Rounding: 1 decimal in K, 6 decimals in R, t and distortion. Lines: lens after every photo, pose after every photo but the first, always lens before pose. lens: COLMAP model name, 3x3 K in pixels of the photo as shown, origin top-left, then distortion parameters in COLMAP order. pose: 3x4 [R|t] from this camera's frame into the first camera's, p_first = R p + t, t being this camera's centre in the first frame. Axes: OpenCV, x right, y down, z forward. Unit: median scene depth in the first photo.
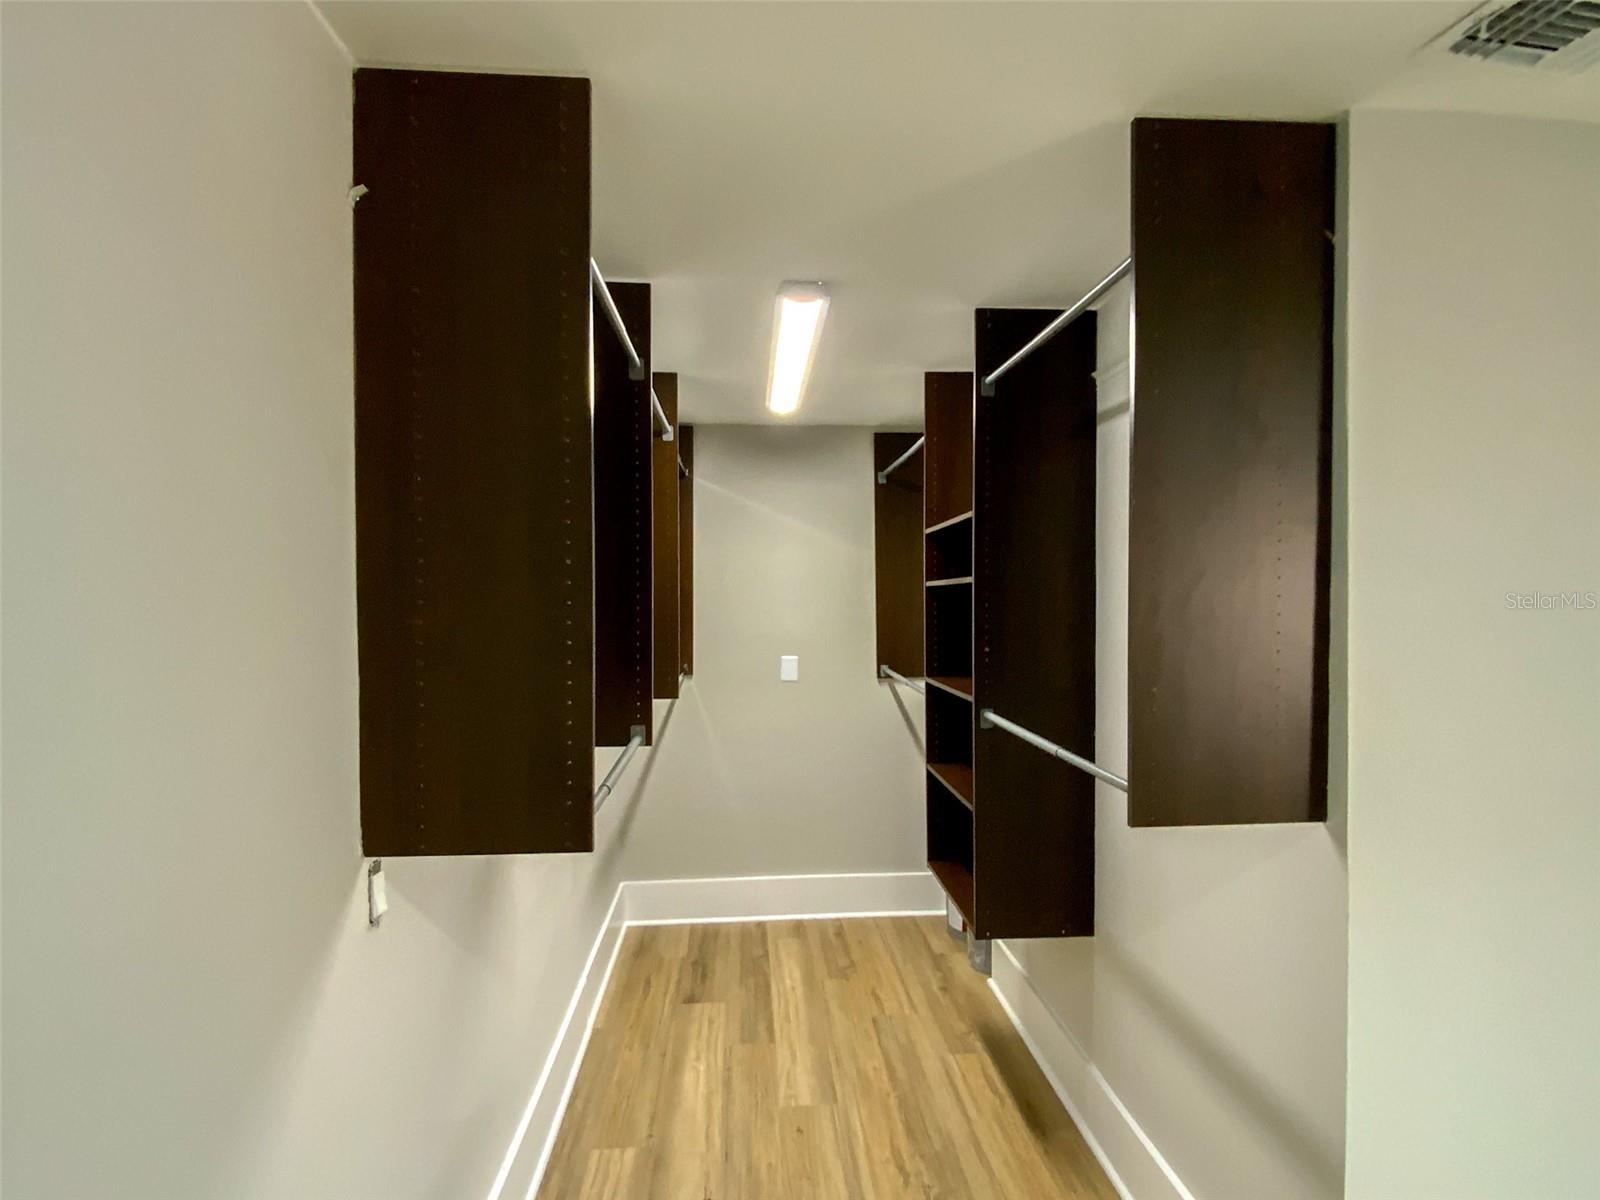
lens RADIAL K [[791.8, 0, 800.0], [0, 791.8, 600.0], [0, 0, 1]] dist [0.042182, -0.030719]
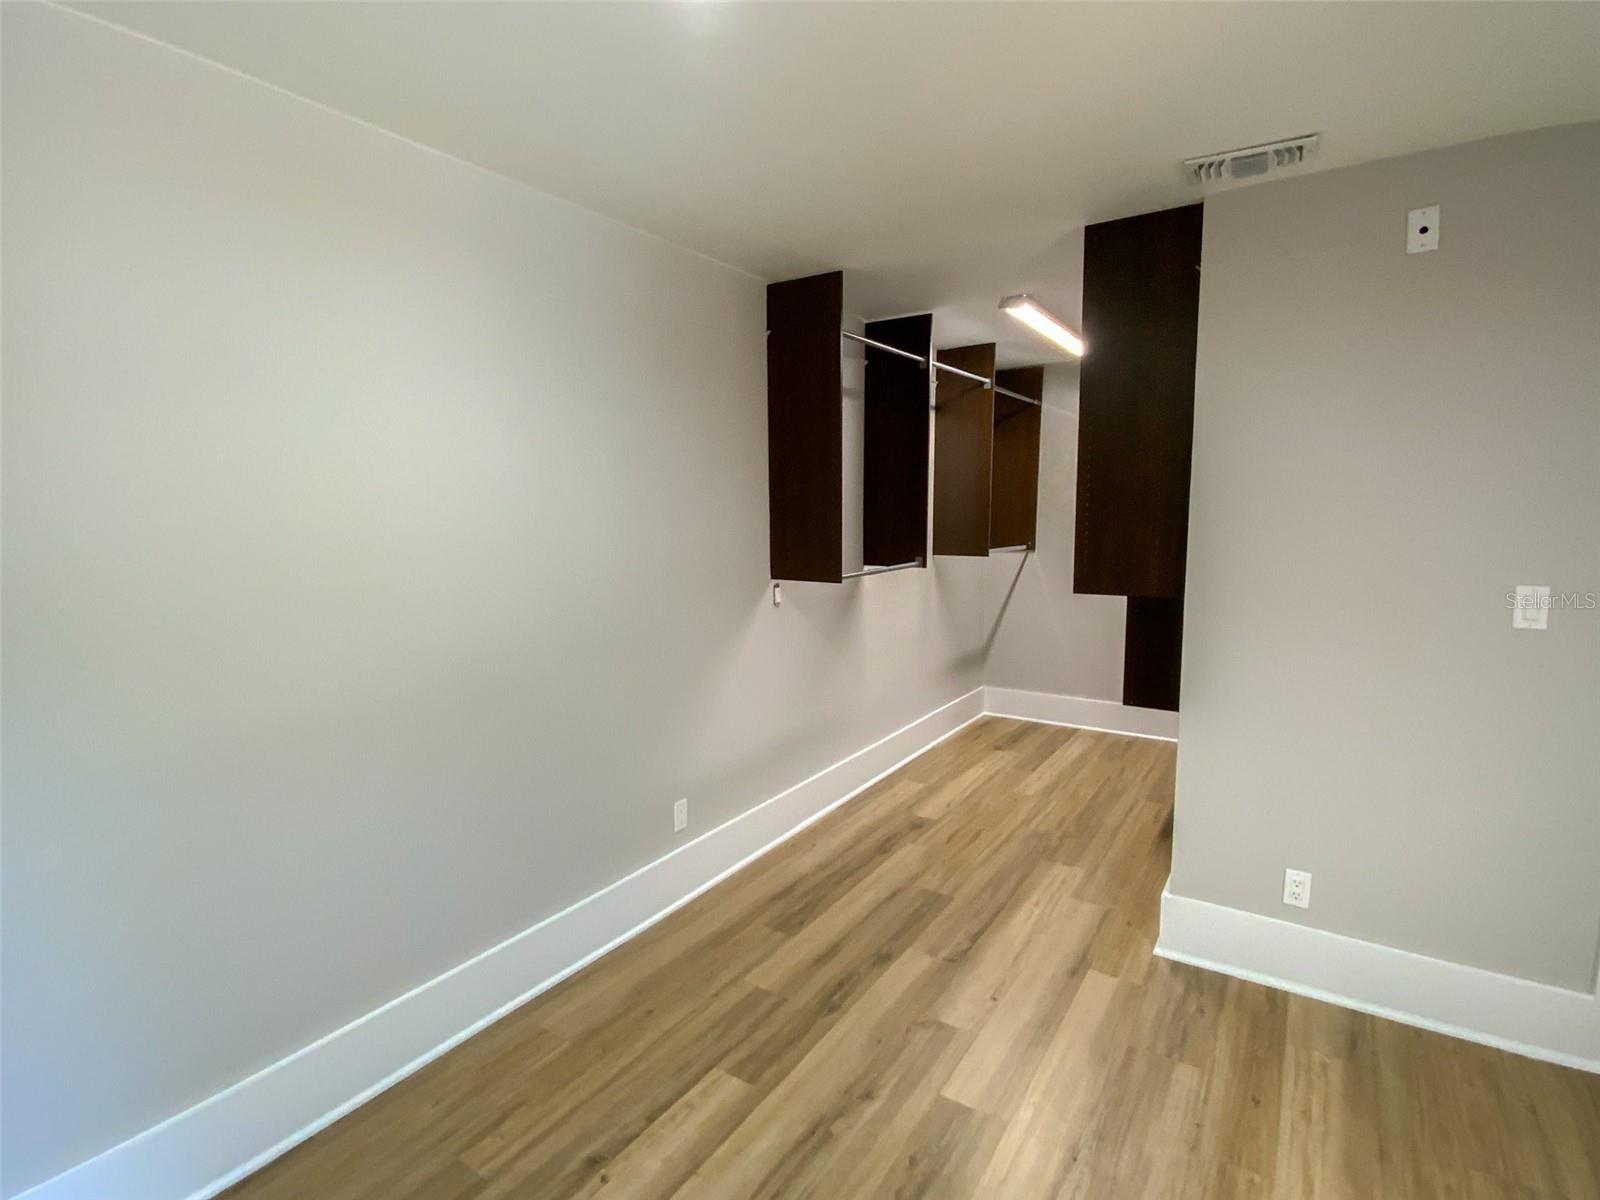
lens RADIAL K [[791.8, 0, 800.0], [0, 791.8, 600.0], [0, 0, 1]] dist [0.042182, -0.030719]
pose [[0.790018, 0.067452, -0.609362, 0.624116], [0.001042, 0.993780, 0.111355, 0.043949], [0.613083, -0.088607, 0.785034, -0.567414]]
